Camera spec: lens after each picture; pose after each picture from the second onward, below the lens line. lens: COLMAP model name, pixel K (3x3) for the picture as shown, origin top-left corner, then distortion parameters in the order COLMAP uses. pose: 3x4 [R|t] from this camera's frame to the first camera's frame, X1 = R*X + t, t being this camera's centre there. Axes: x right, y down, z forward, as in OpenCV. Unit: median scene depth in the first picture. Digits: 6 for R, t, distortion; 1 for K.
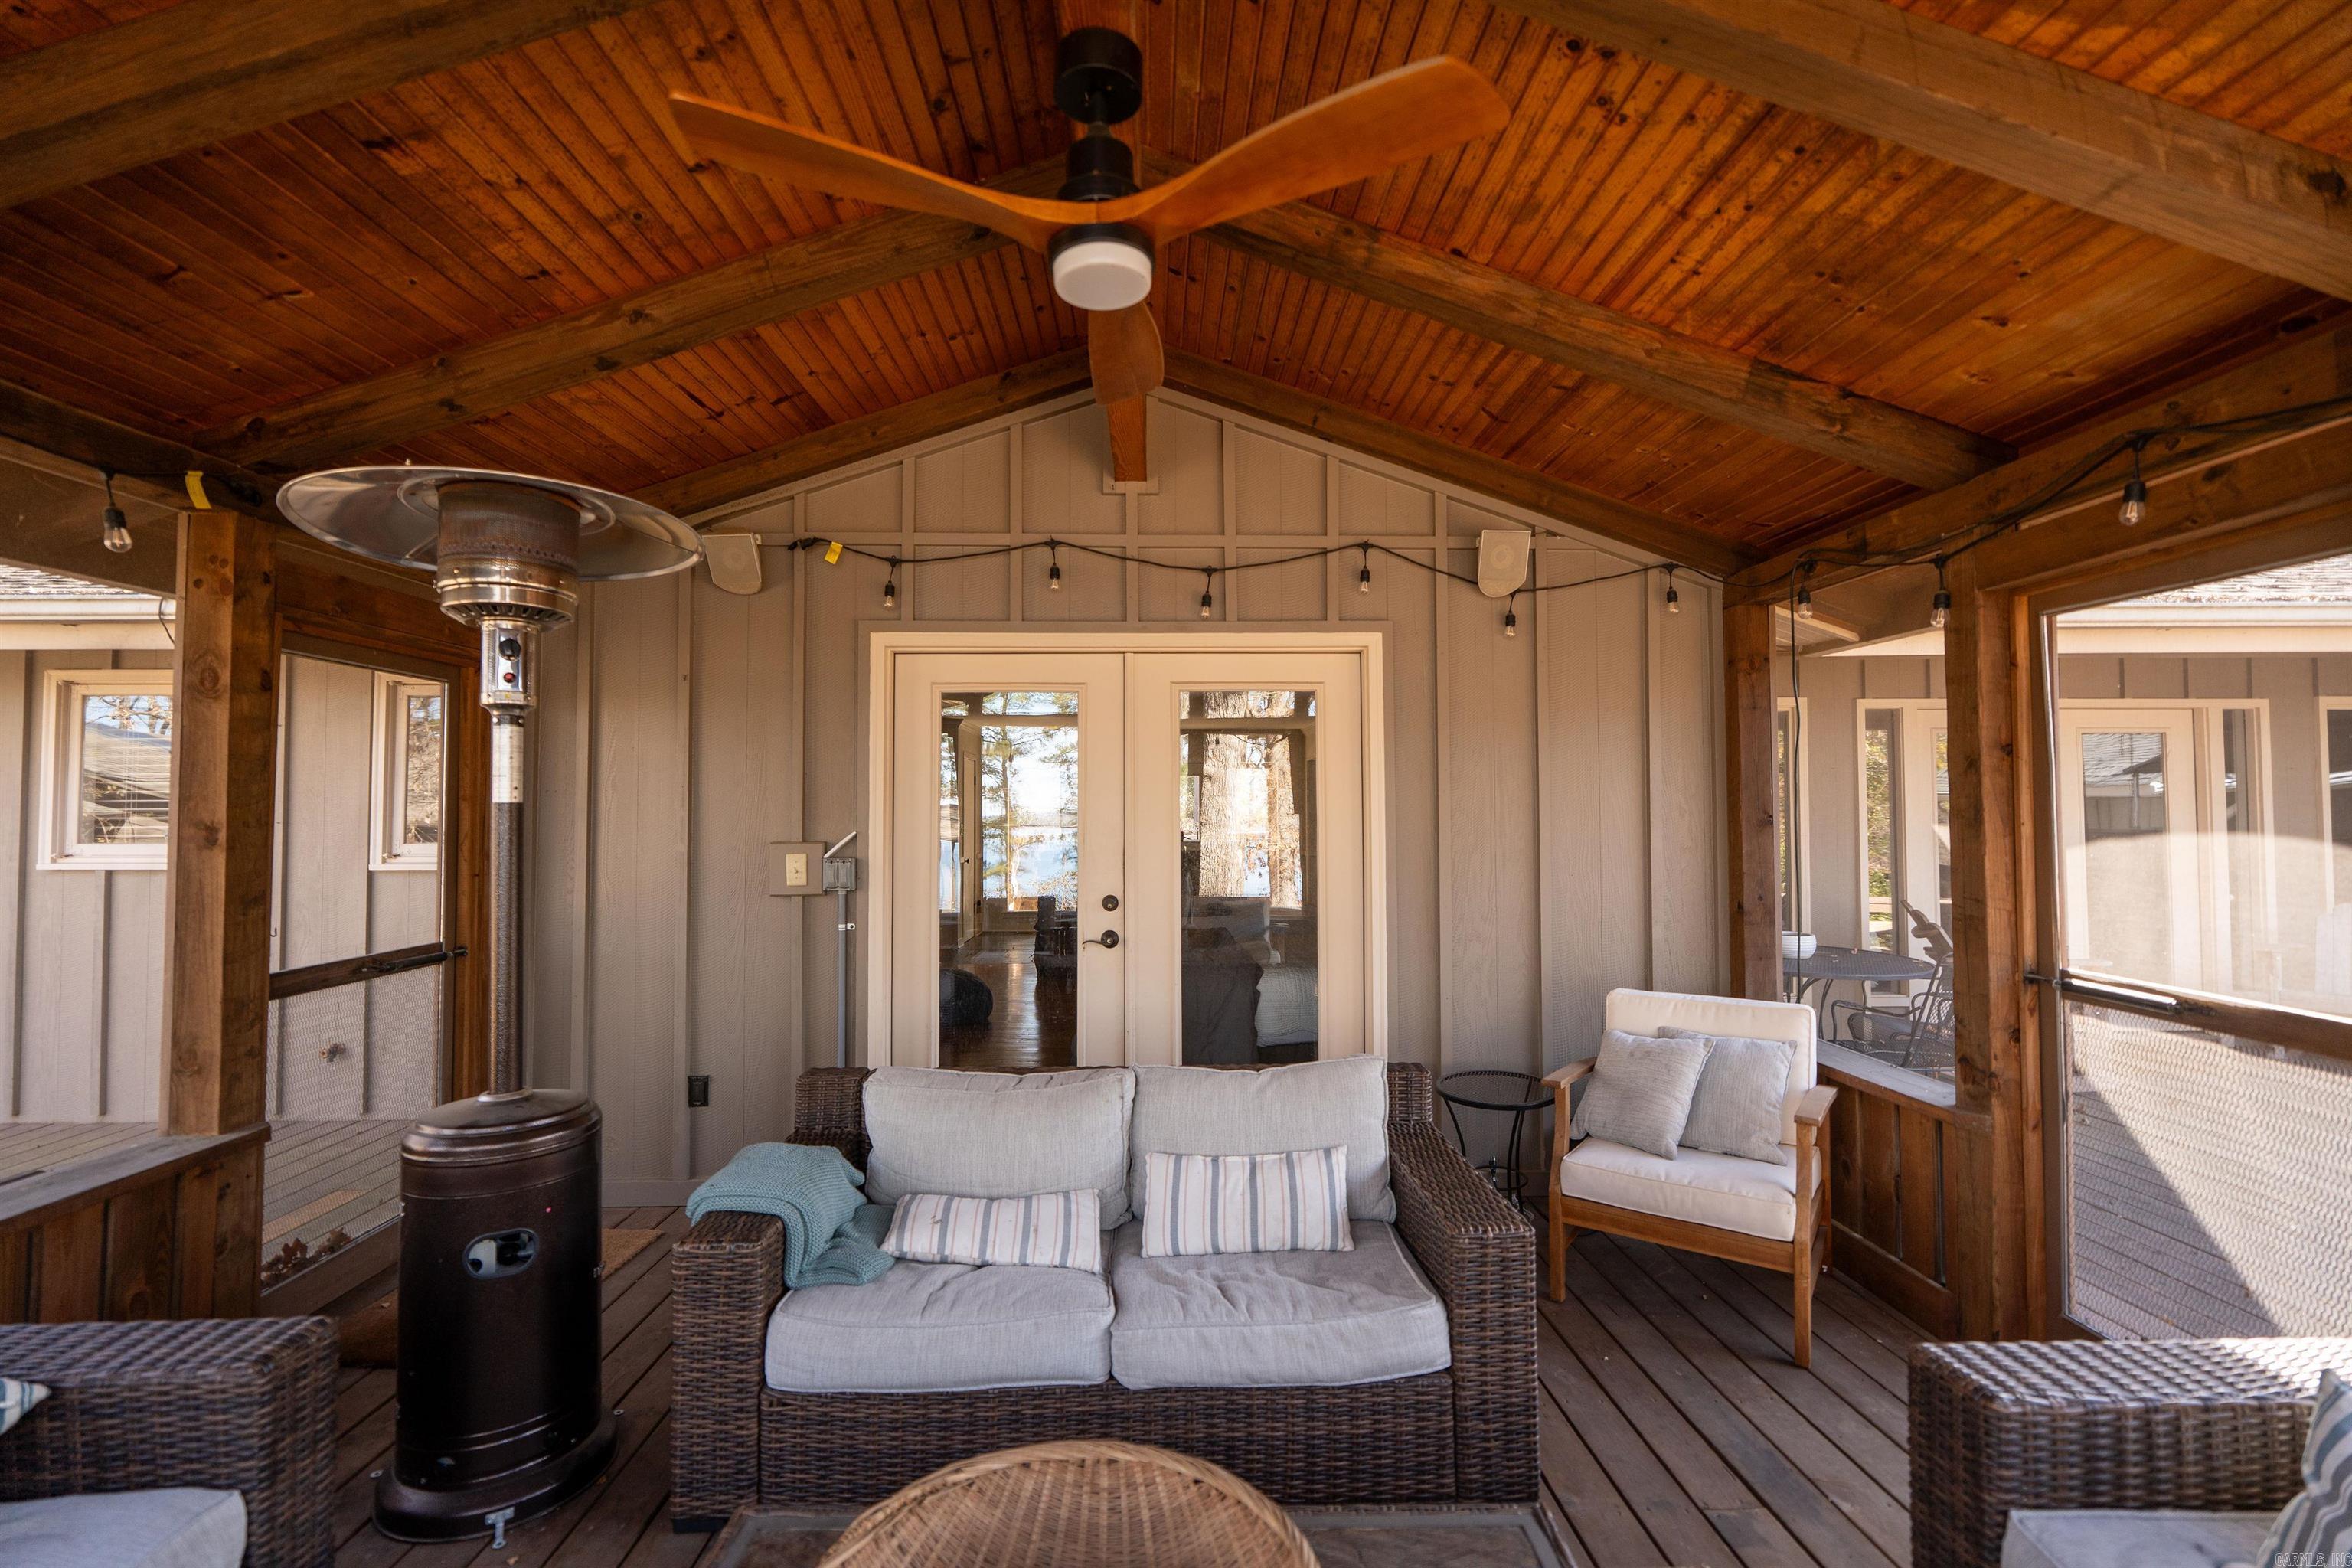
lens RADIAL K [[1058.5, 0, 1182.1], [0, 1058.5, 788.8], [0, 0, 1]] dist [-0.005301, 0.002797]
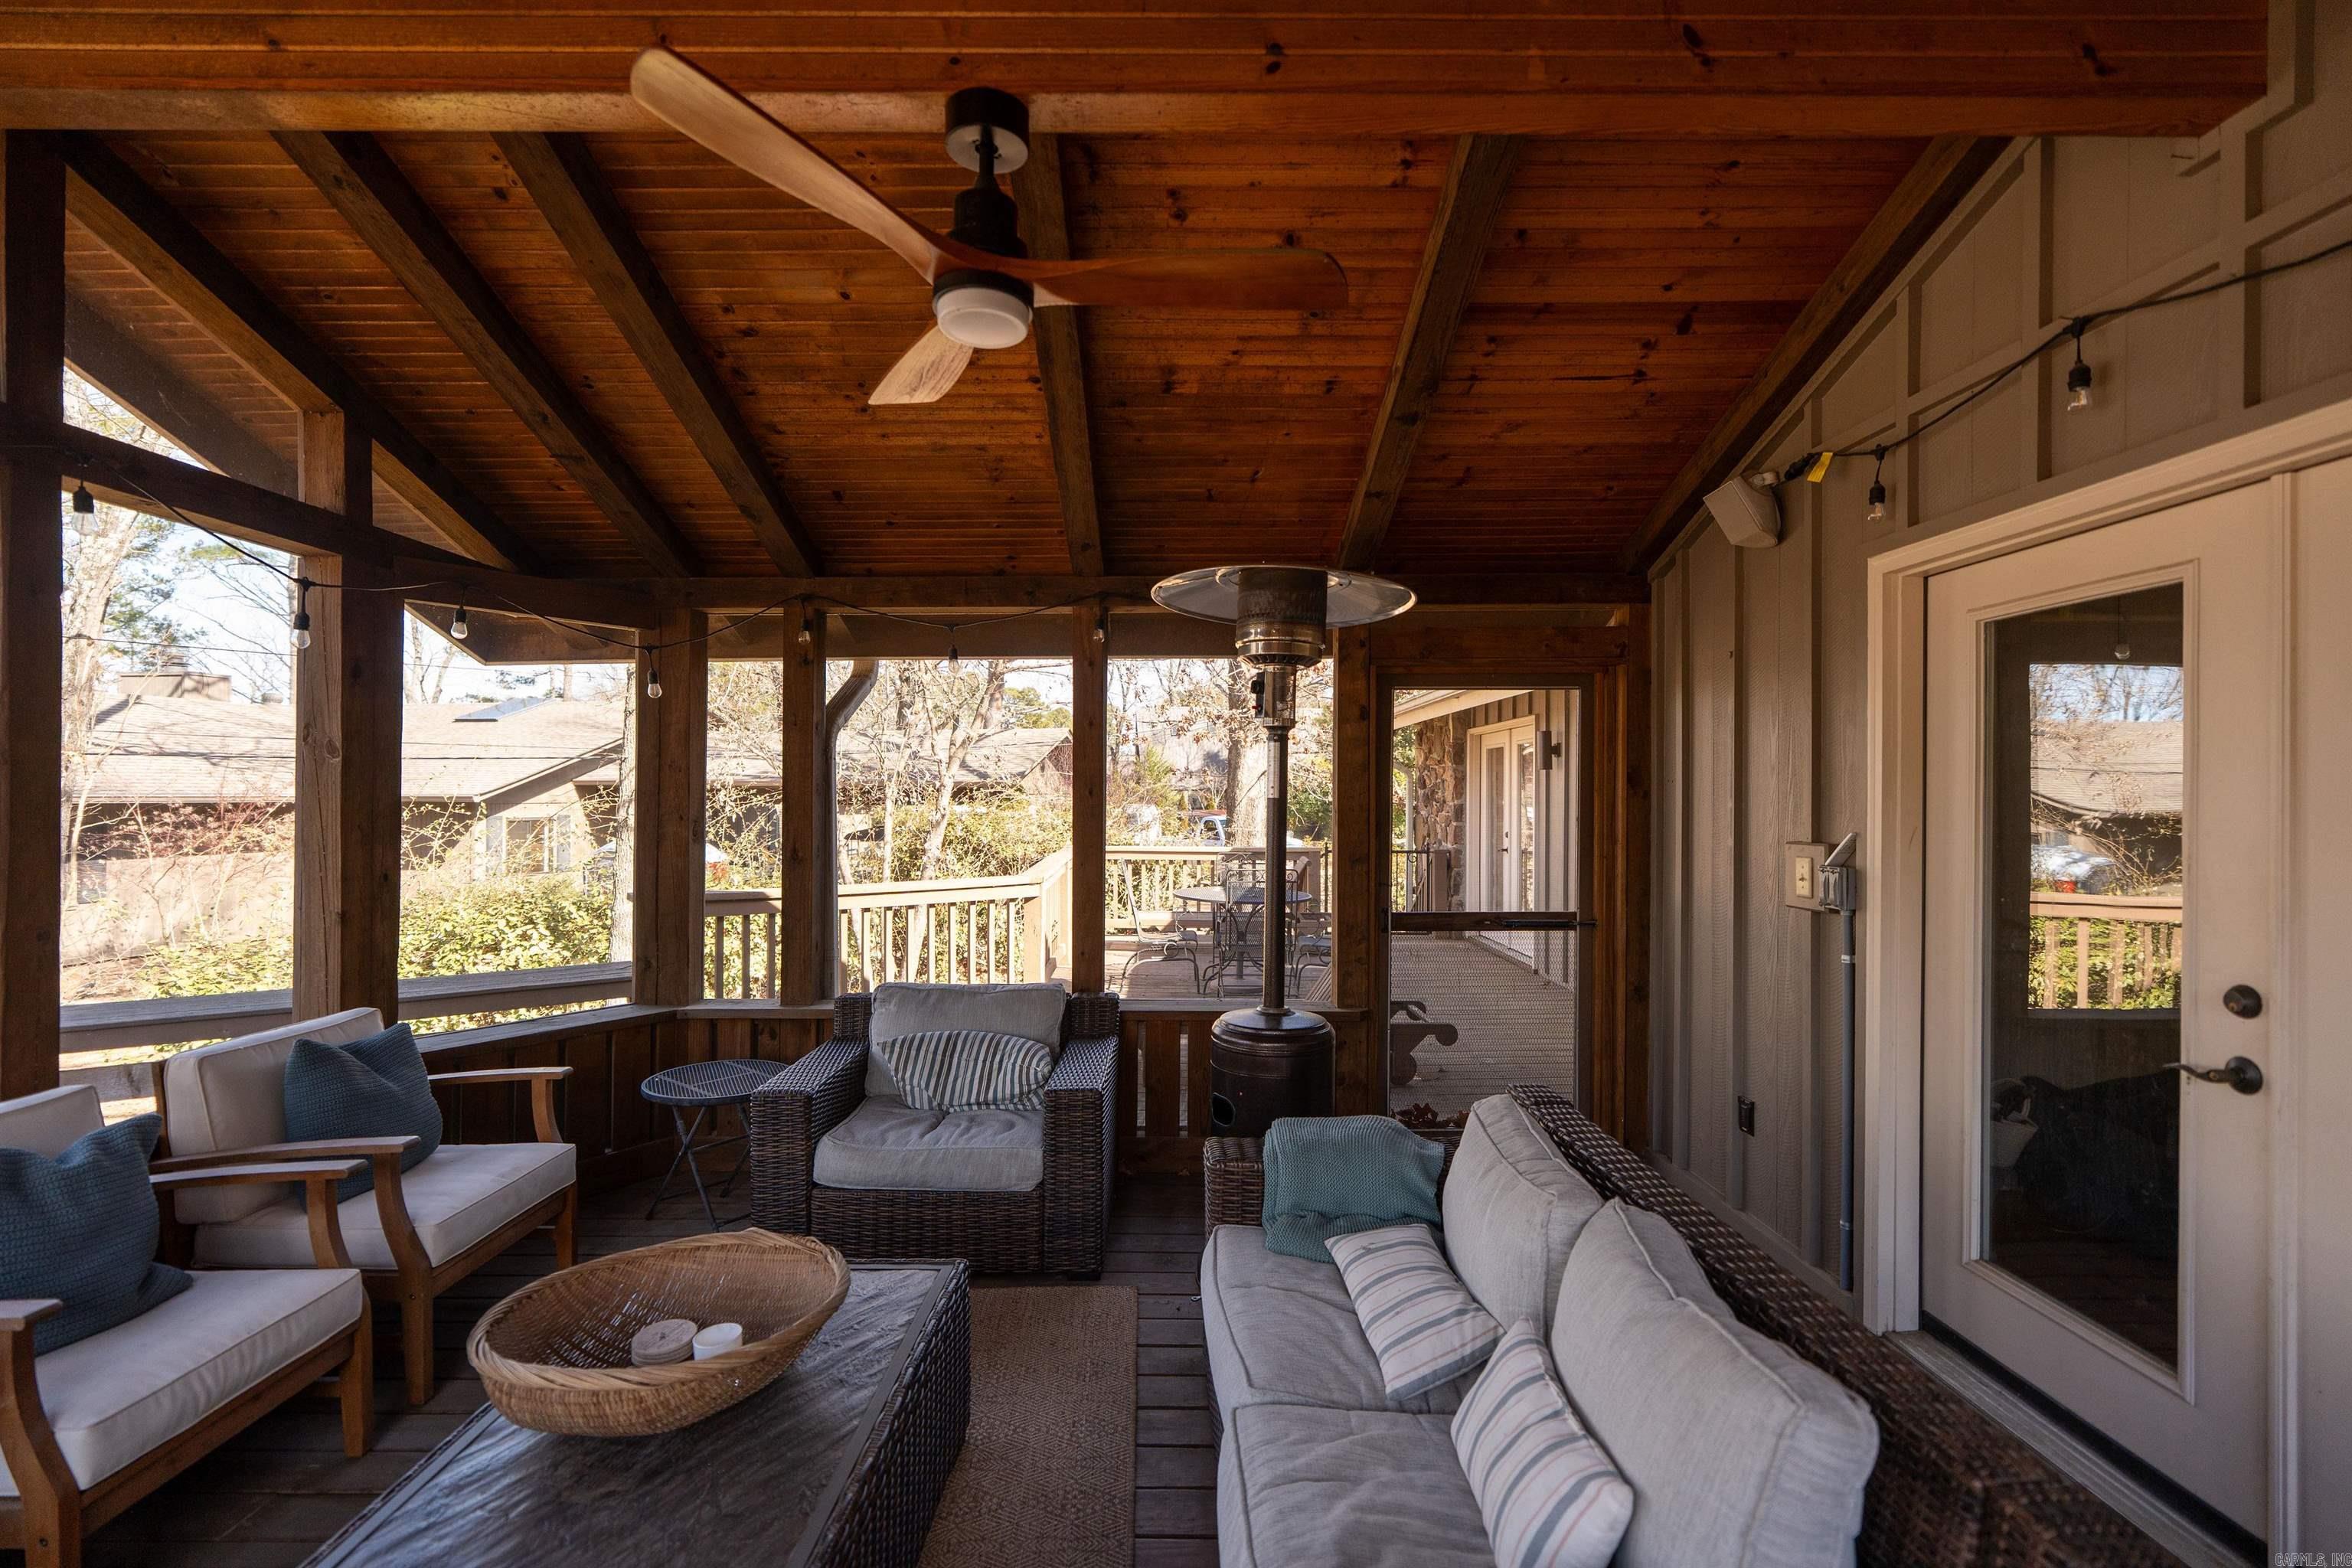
lens RADIAL K [[1058.5, 0, 1166.8], [0, 1058.5, 785.1], [0, 0, 1]] dist [-0.005301, 0.002797]
pose [[-0.024669, -0.001551, -0.999694, 0.446846], [0.024701, 0.999693, -0.002160, -0.002887], [0.999390, -0.024747, -0.024624, 0.540517]]
